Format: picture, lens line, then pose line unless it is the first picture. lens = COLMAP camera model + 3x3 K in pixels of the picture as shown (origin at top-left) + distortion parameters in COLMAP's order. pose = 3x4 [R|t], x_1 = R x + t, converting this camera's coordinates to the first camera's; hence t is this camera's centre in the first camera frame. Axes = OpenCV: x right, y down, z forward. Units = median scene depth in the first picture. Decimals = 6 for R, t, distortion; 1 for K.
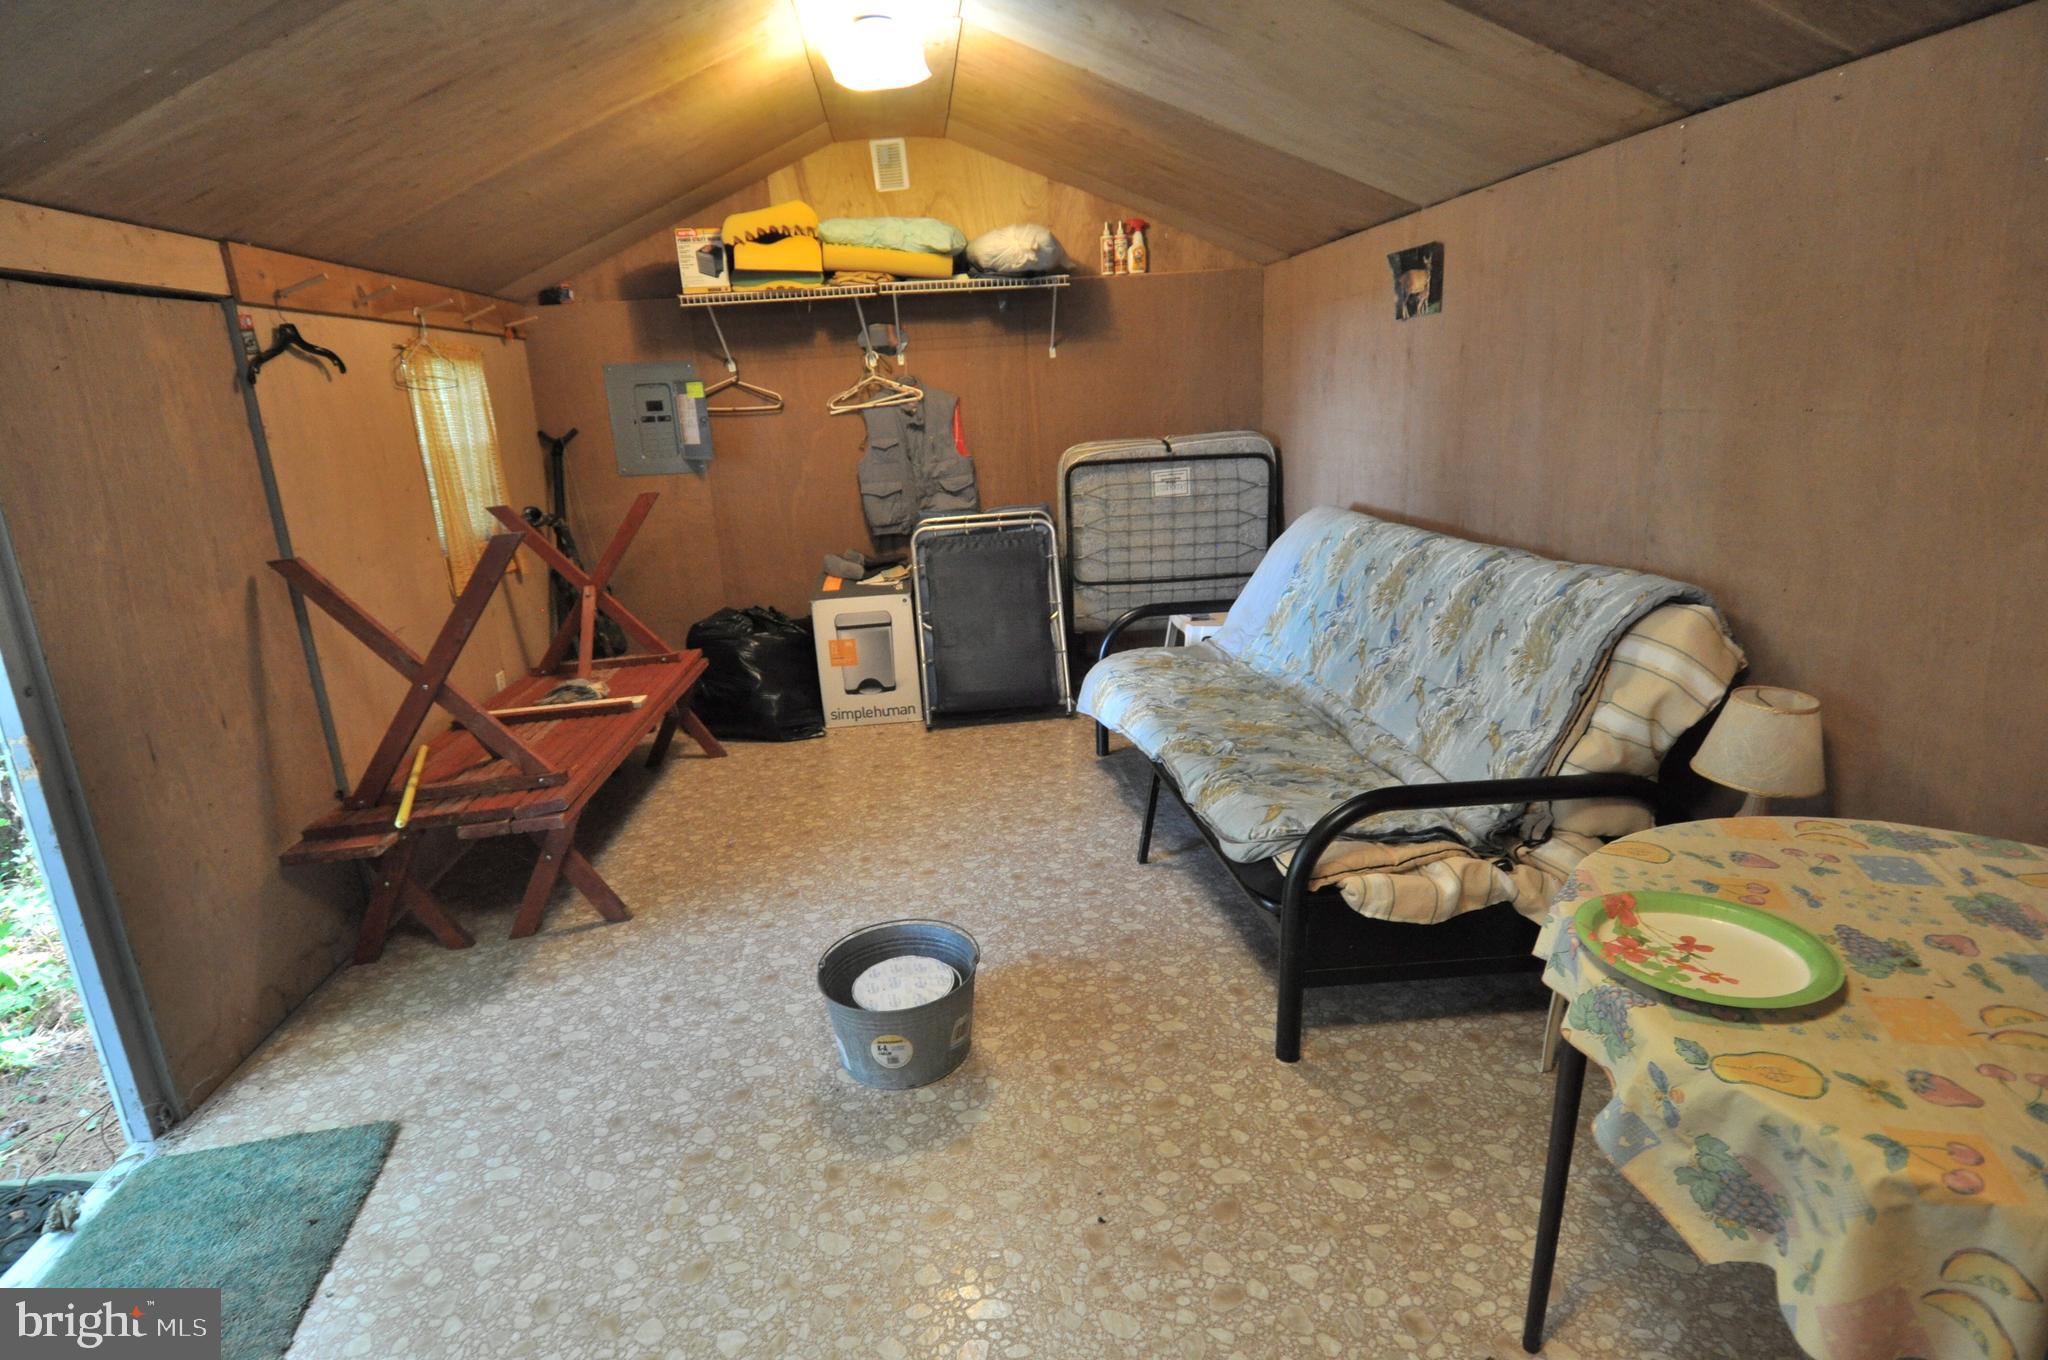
lens RADIAL K [[1112.0, 0, 1024.0], [0, 1112.0, 680.0], [0, 0, 1]] dist [0.002064, -0.028433]
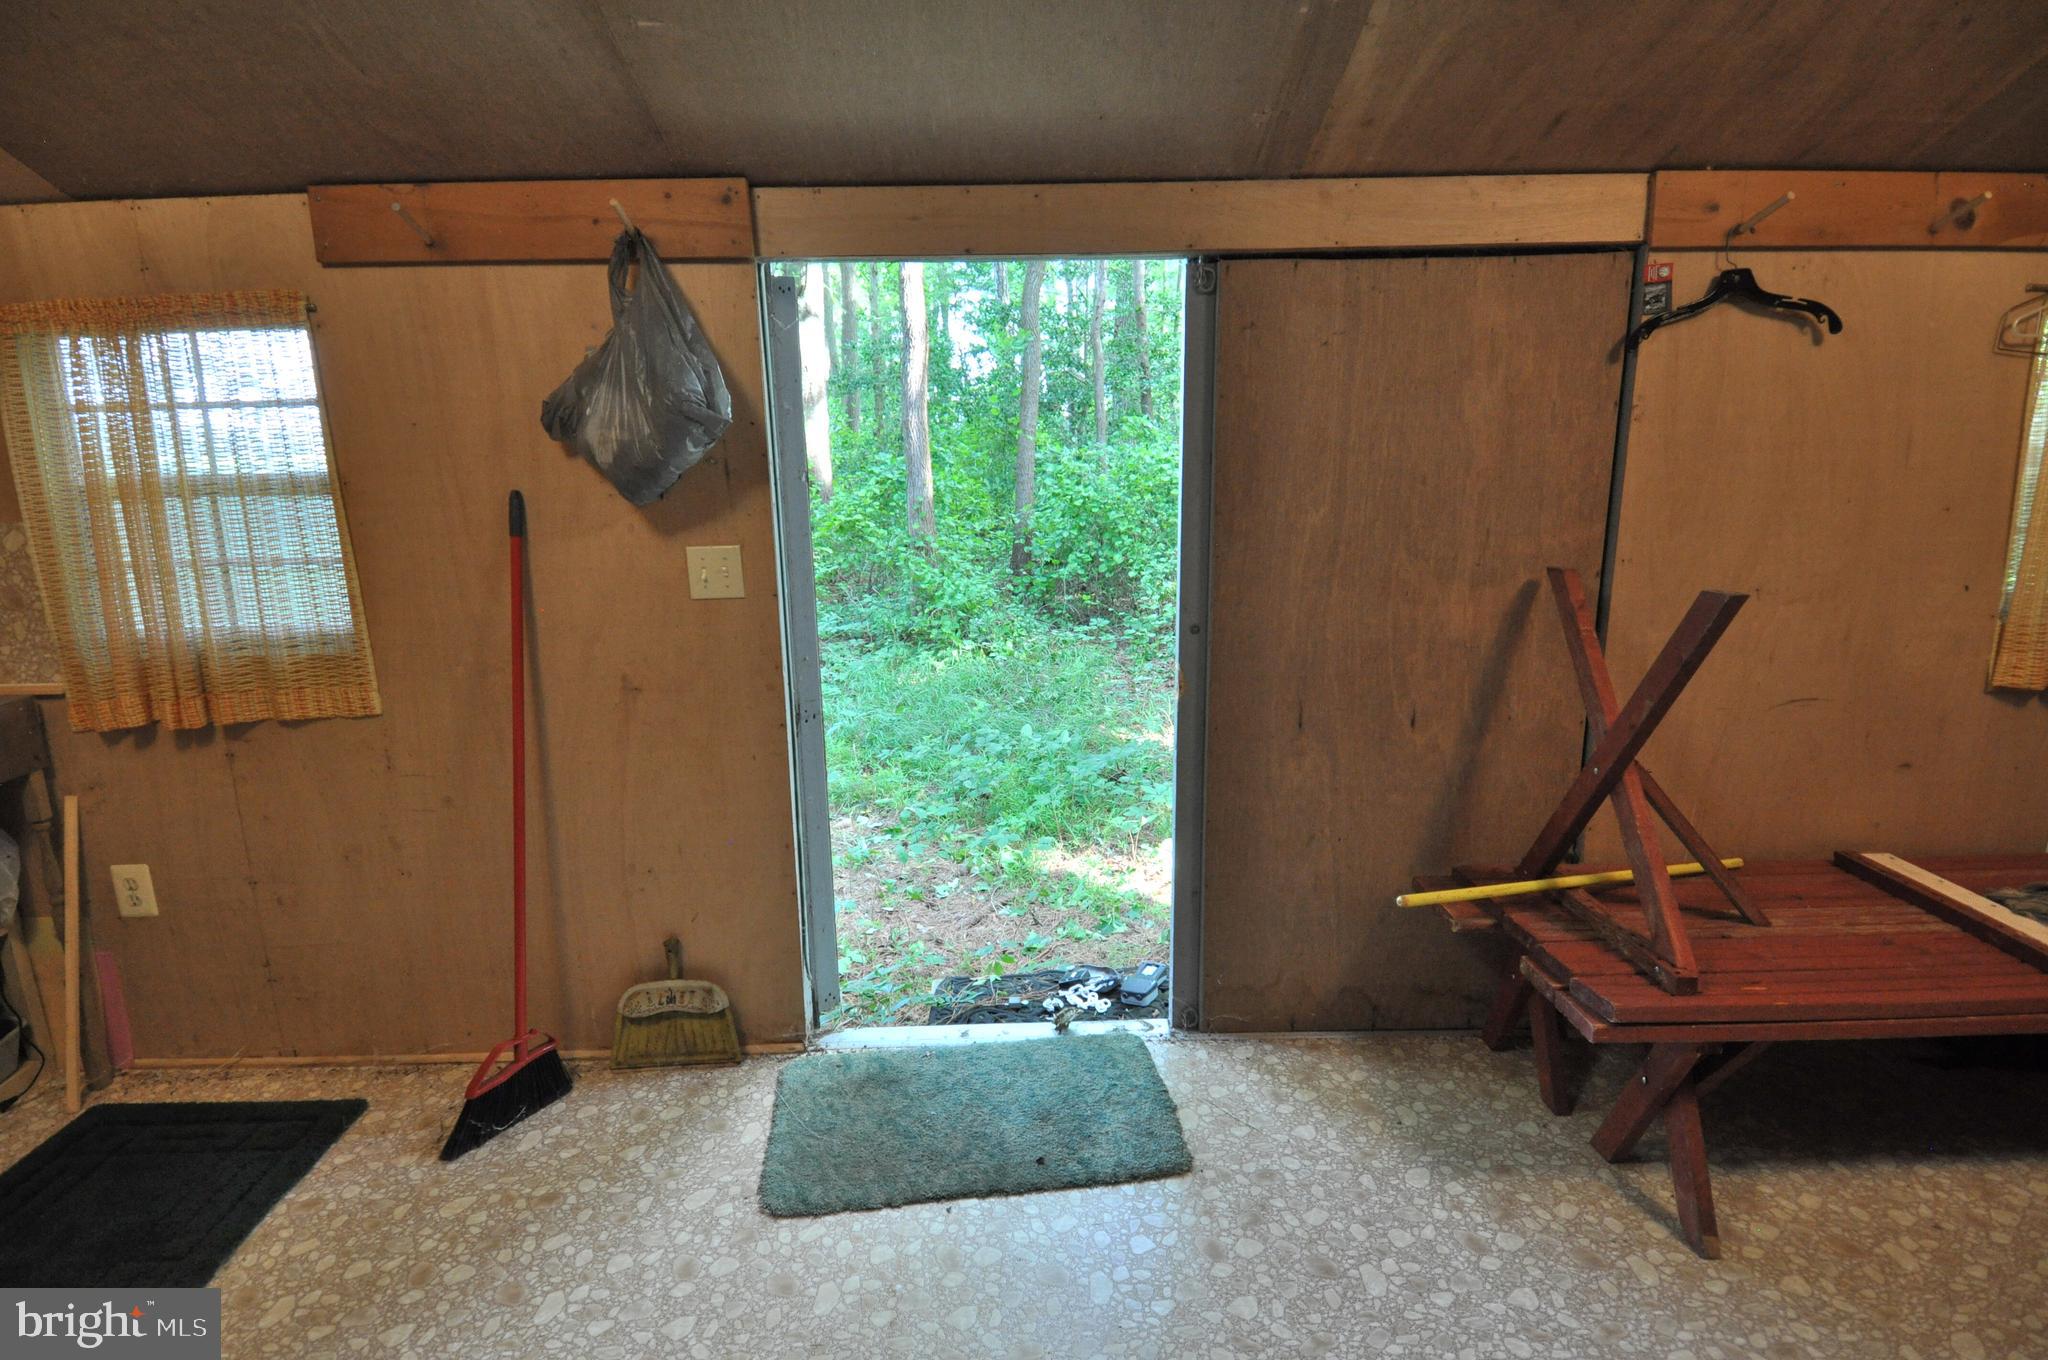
lens RADIAL K [[1068.3, 0, 1024.0], [0, 1068.3, 680.0], [0, 0, 1]] dist [0.001555, -0.000018]
pose [[-0.090727, 0.280707, -0.955496, 0.155722], [-0.231288, 0.927279, 0.294379, -0.176487], [0.968646, 0.247703, -0.019205, 0.653554]]
